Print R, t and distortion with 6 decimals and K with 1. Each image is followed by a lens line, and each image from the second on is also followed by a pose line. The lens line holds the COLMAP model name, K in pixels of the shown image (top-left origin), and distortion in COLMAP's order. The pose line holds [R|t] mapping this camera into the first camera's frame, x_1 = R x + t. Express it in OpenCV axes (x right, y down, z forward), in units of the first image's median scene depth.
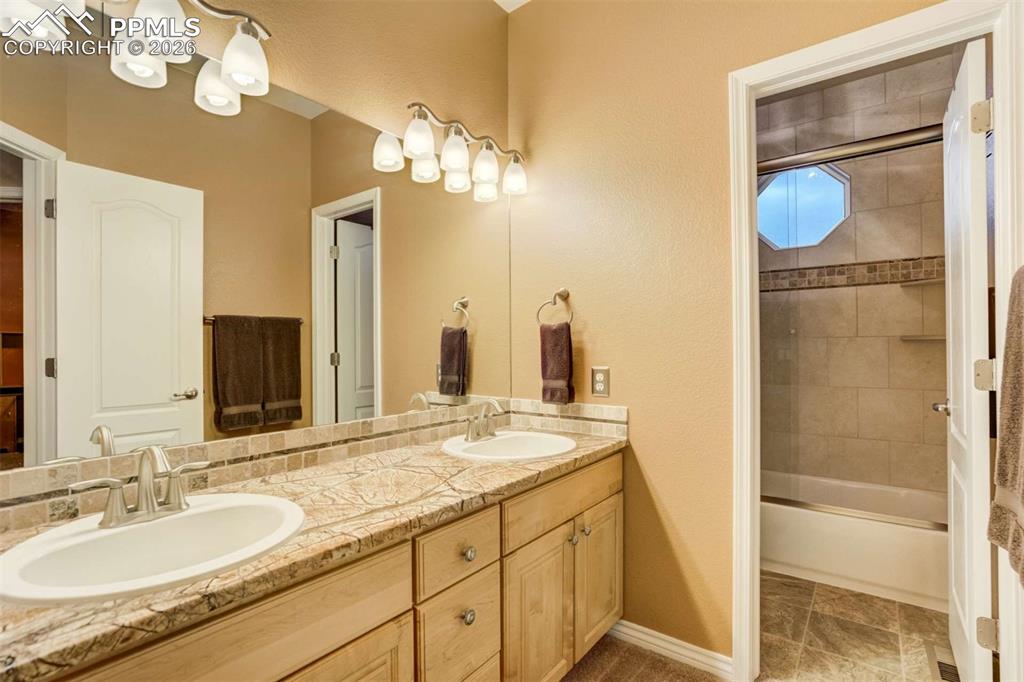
lens RADIAL K [[479.0, 0, 512.0], [0, 479.0, 342.8], [0, 0, 1]] dist [-0.020679, 0.001383]
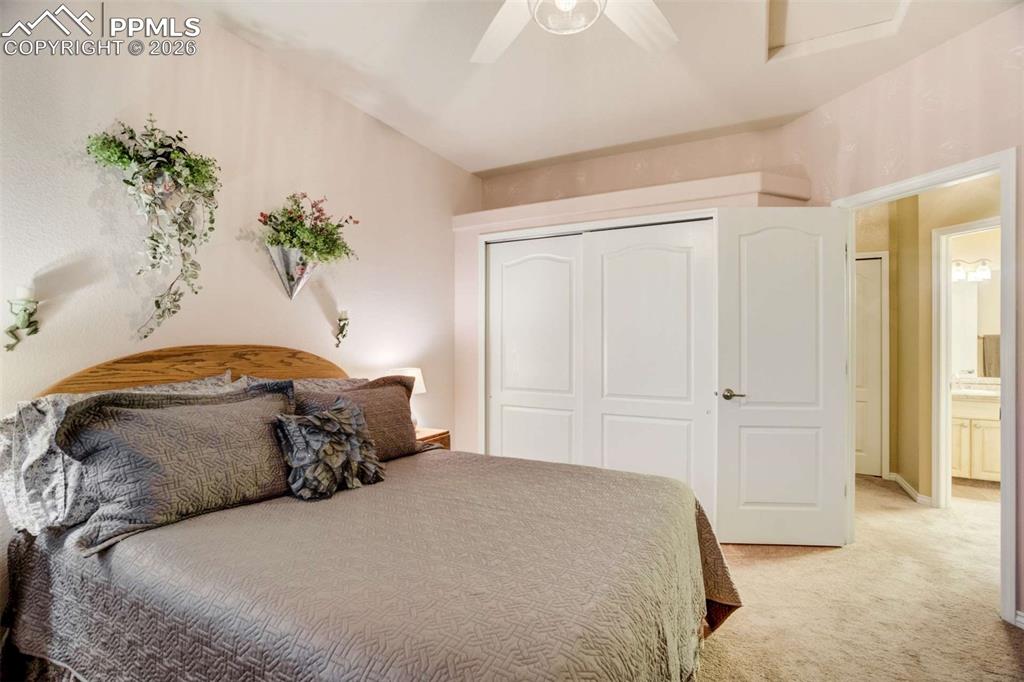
lens RADIAL K [[479.0, 0, 511.0], [0, 479.0, 343.4], [0, 0, 1]] dist [-0.020679, 0.001383]
pose [[0.210101, 0.001066, -0.977679, 0.883053], [-0.000457, 0.999999, 0.000992, -0.022261], [0.977680, 0.000238, 0.210101, -1.352332]]
